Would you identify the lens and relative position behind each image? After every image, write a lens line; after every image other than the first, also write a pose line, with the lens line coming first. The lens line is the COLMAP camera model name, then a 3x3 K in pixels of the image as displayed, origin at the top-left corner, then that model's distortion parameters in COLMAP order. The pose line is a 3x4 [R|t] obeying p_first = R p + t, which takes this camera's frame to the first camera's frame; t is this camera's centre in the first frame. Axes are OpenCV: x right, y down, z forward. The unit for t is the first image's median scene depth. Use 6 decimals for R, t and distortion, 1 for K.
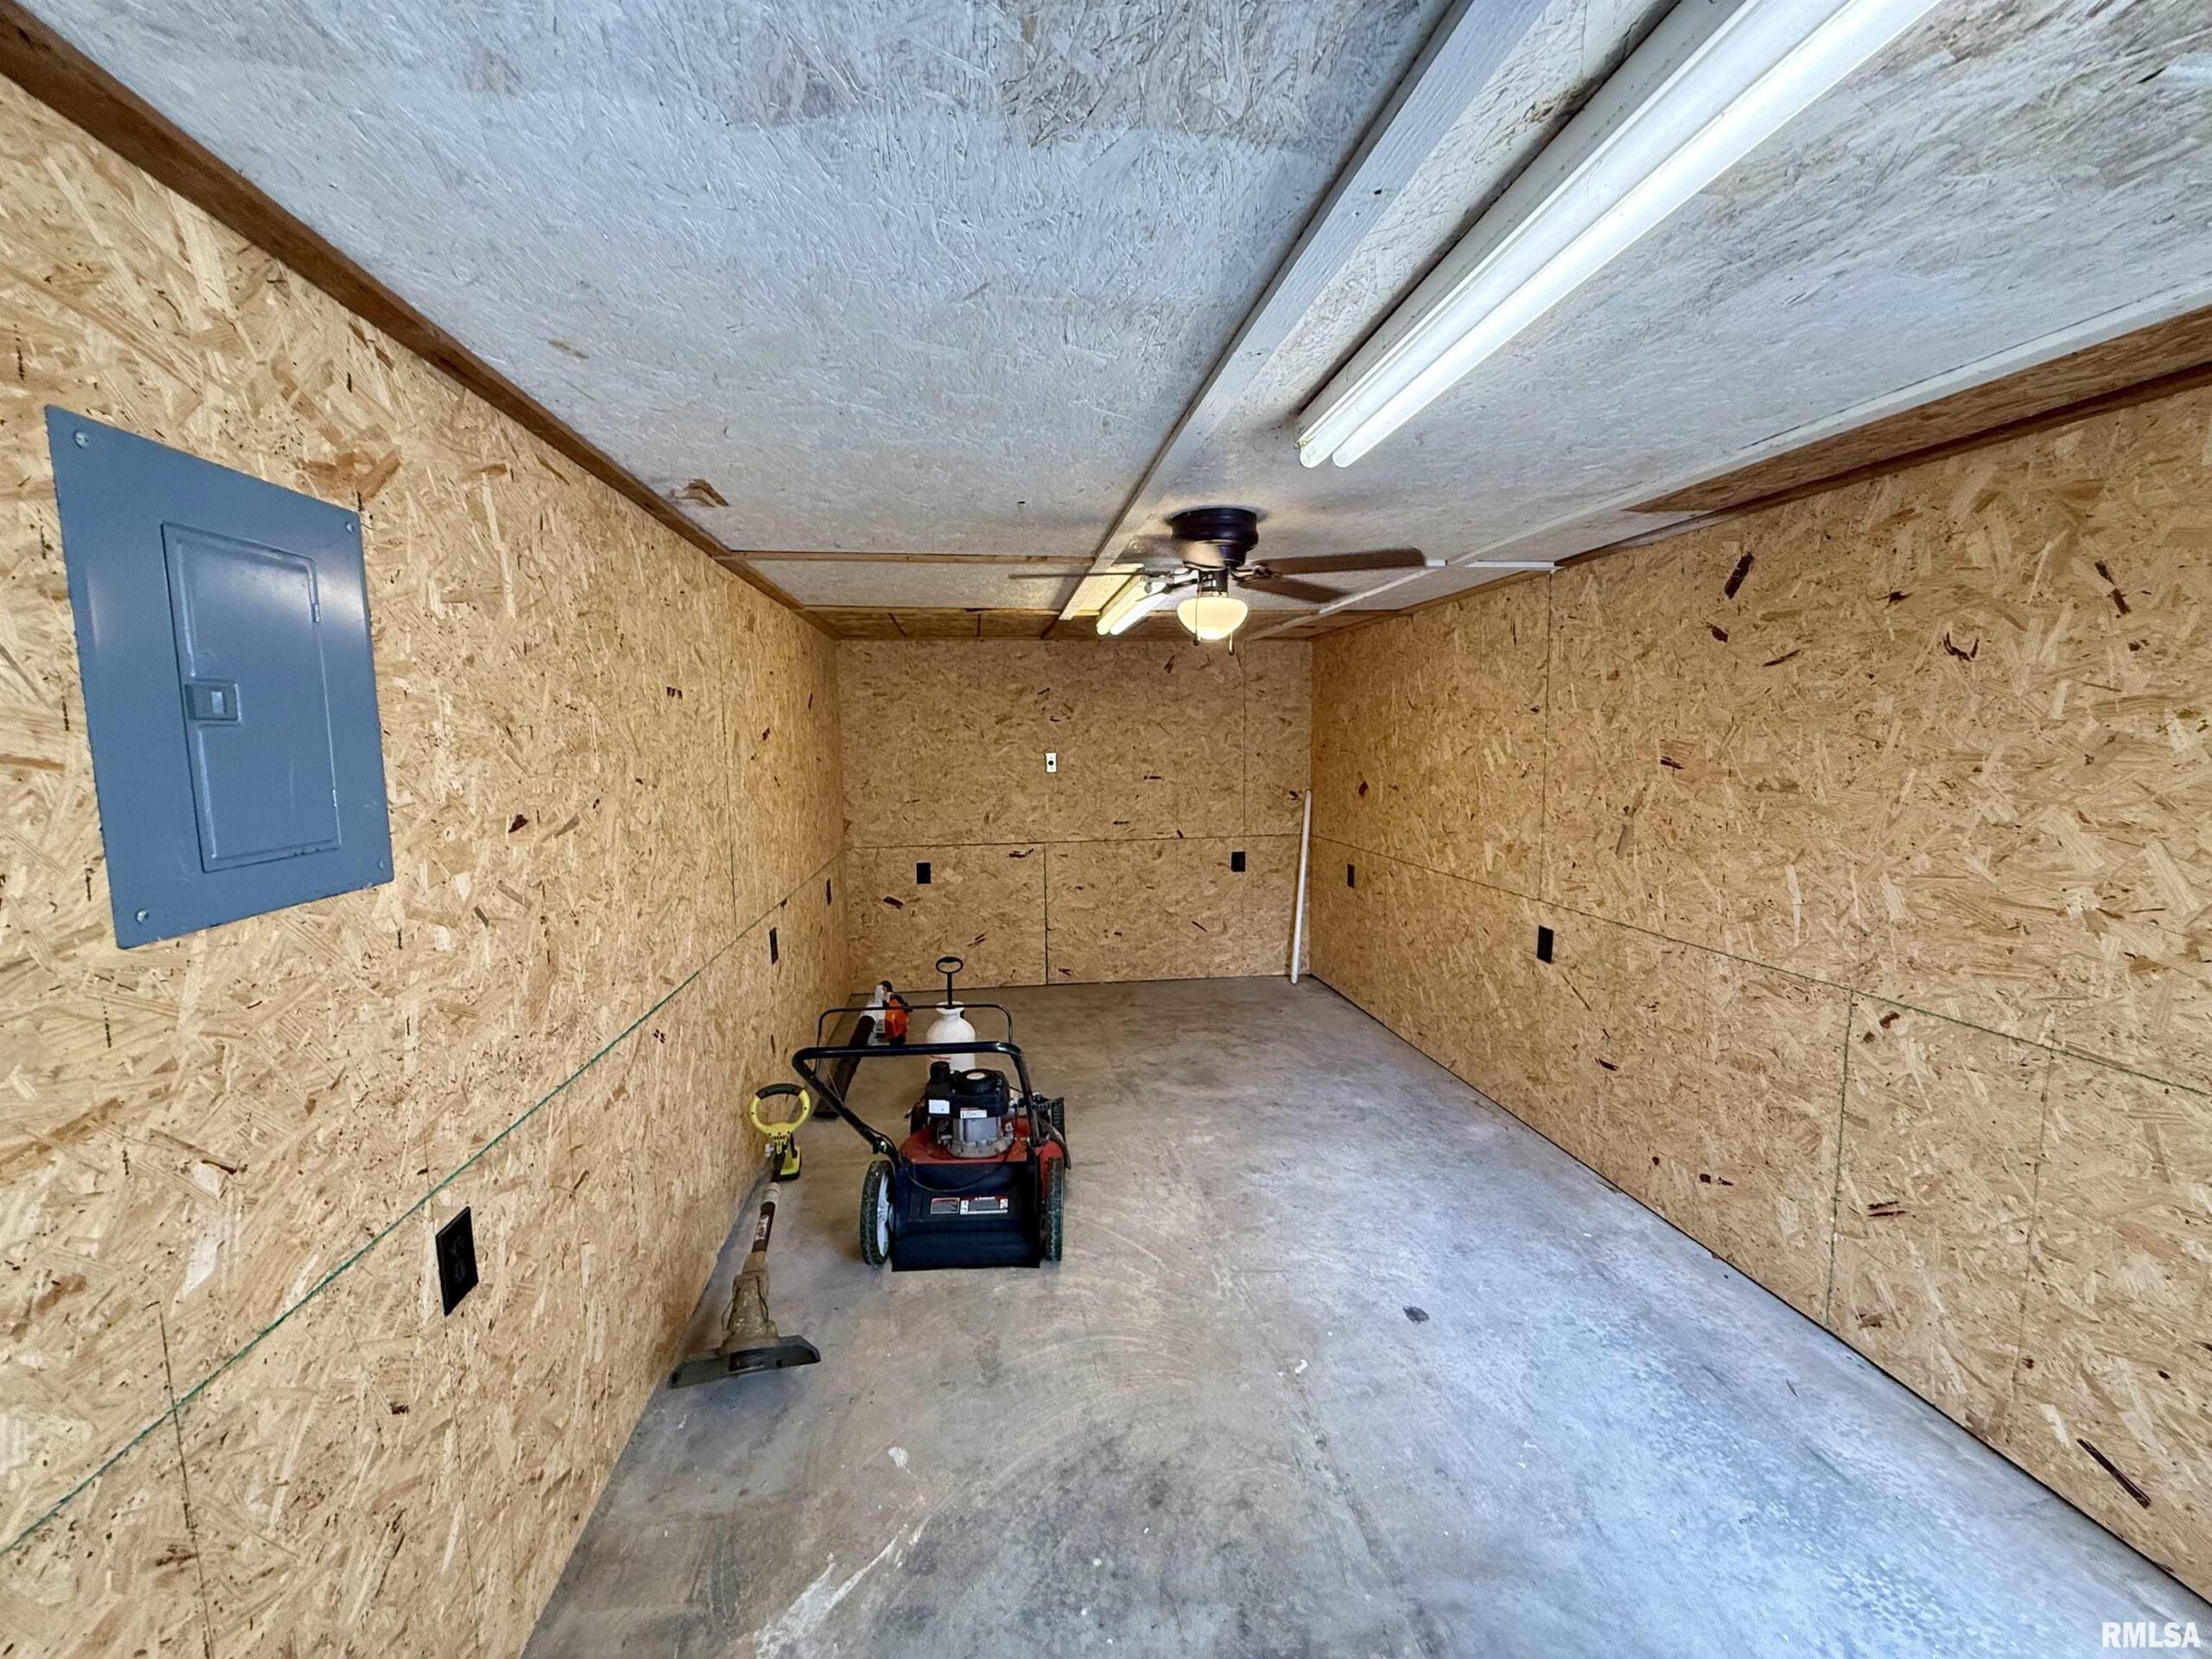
lens RADIAL K [[877.2, 0, 1098.8], [0, 877.2, 829.2], [0, 0, 1]] dist [0.000239, -0.000204]
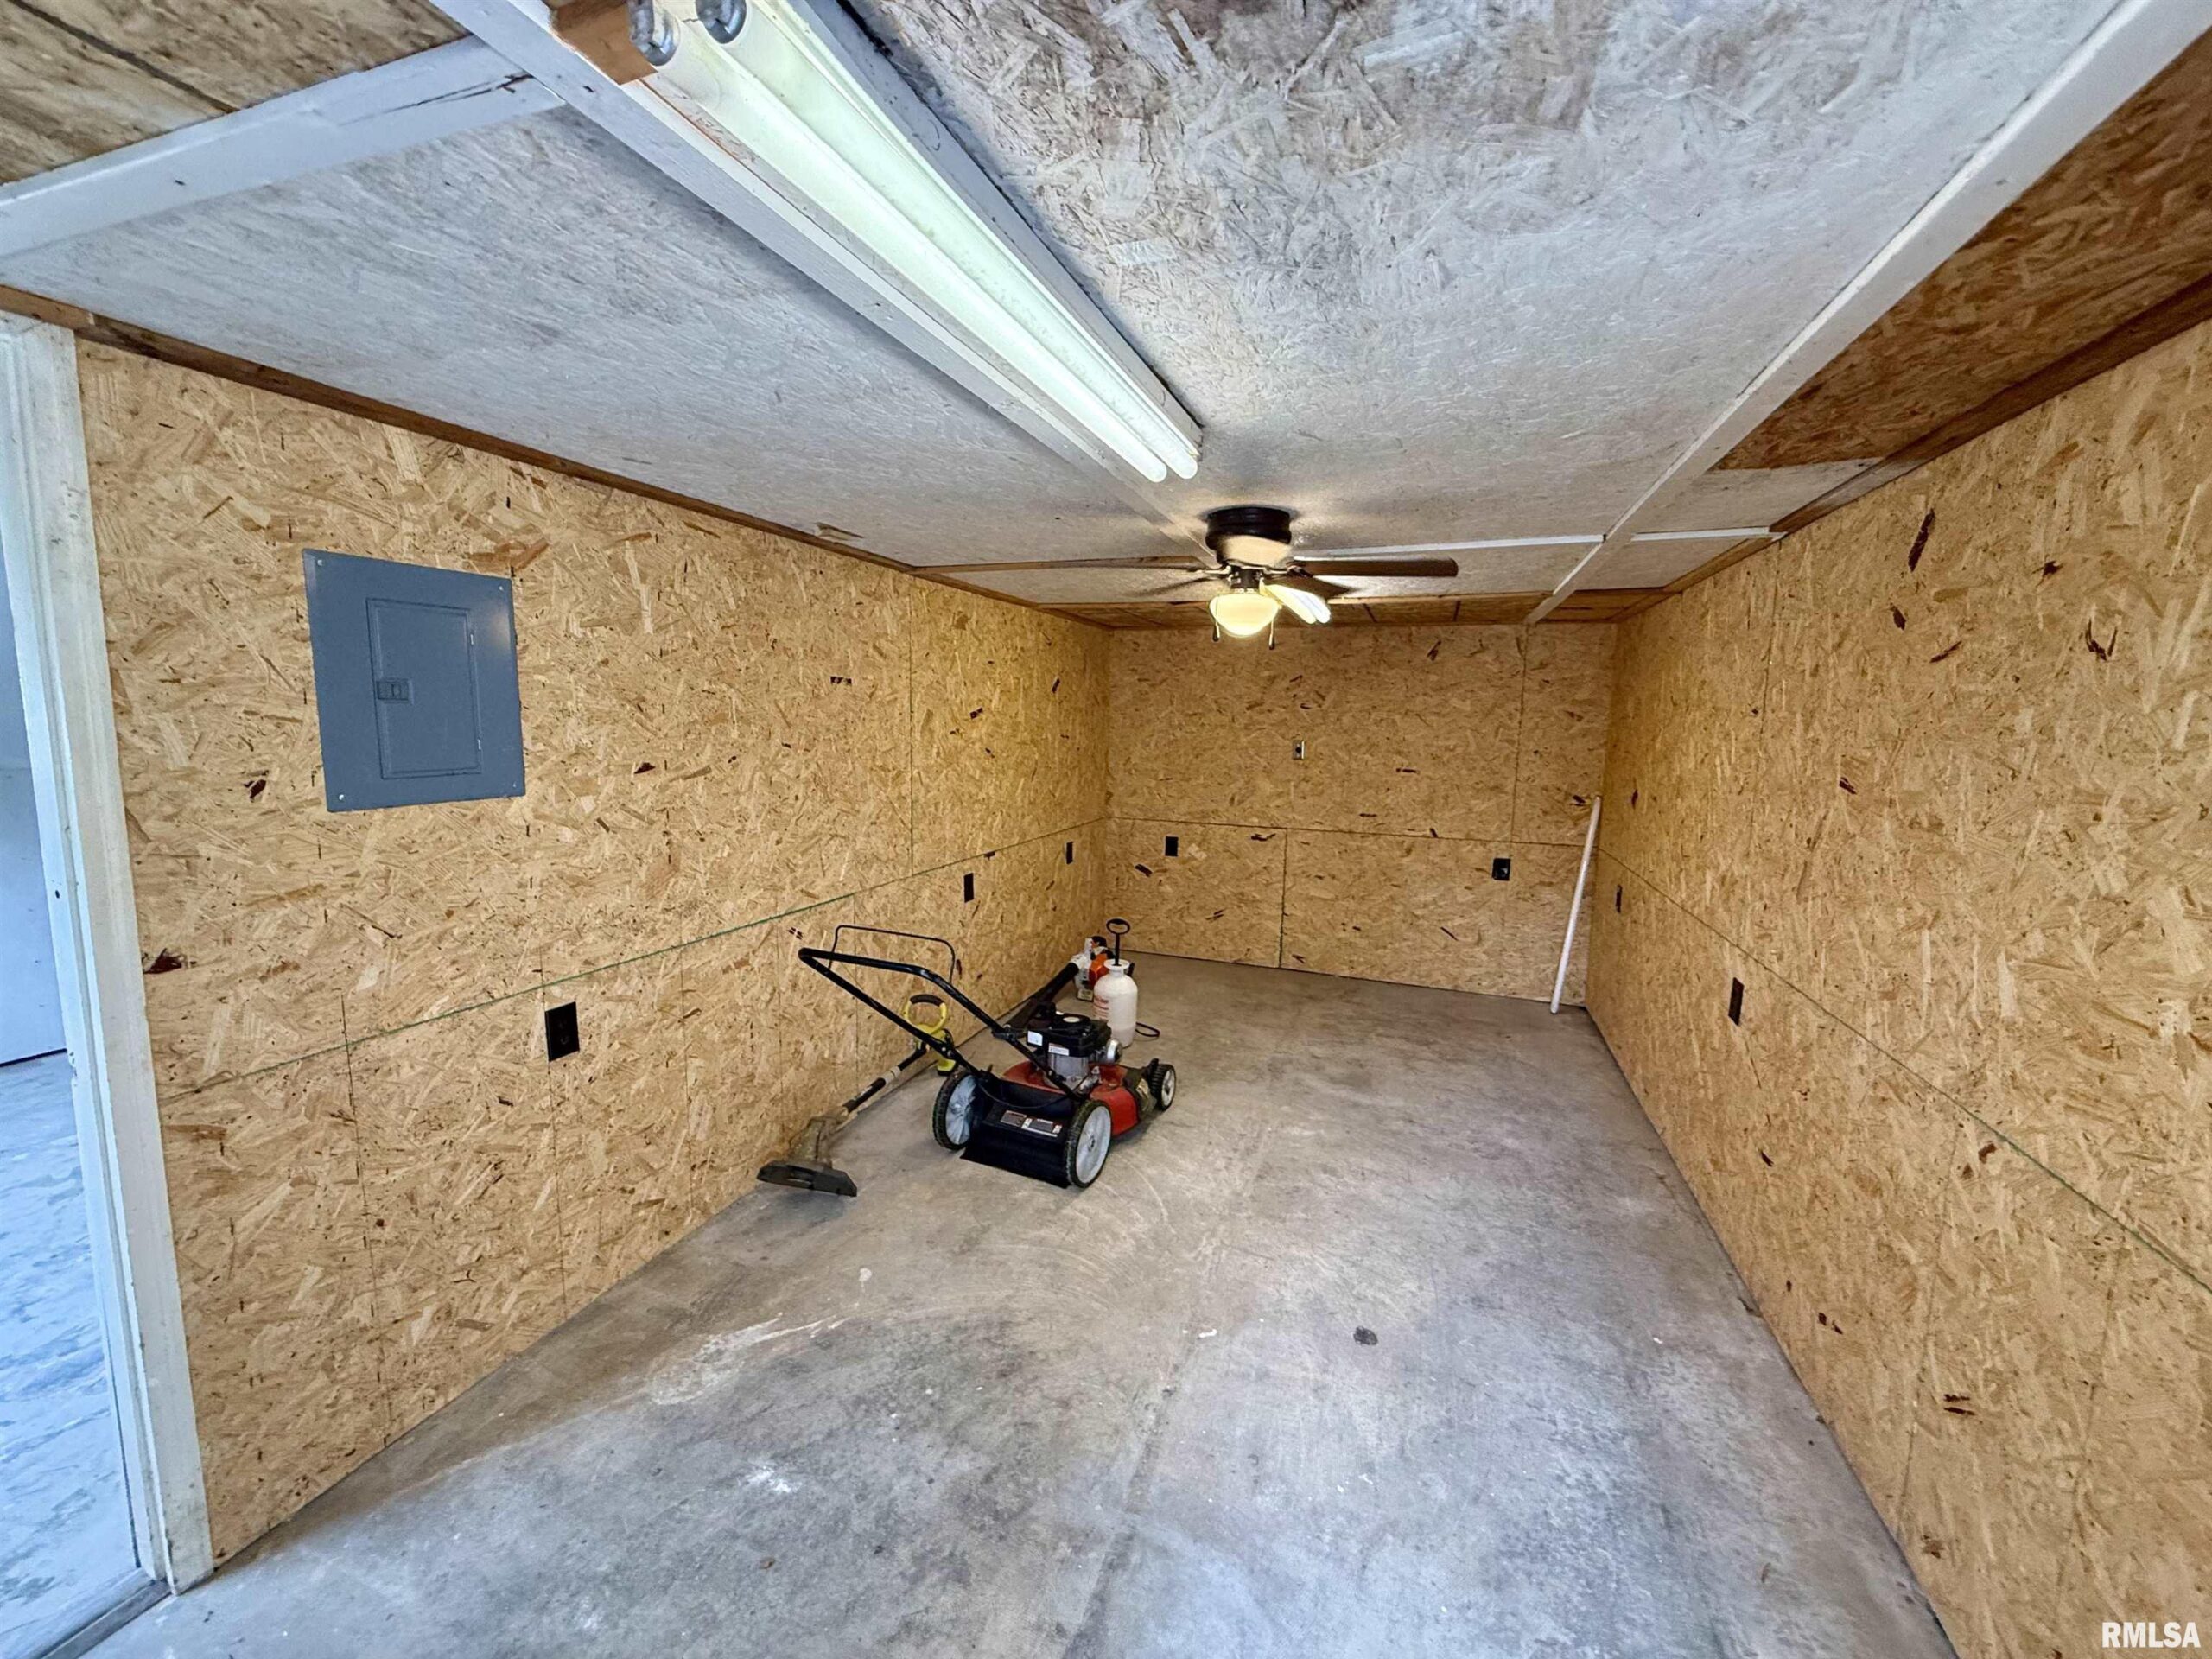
lens RADIAL K [[877.2, 0, 1098.8], [0, 877.2, 829.2], [0, 0, 1]] dist [0.000239, -0.000204]
pose [[0.881604, 0.090554, -0.463221, 0.591431], [-0.080727, 0.995891, 0.041043, -0.021626], [0.465034, 0.001211, 0.885292, 0.011201]]
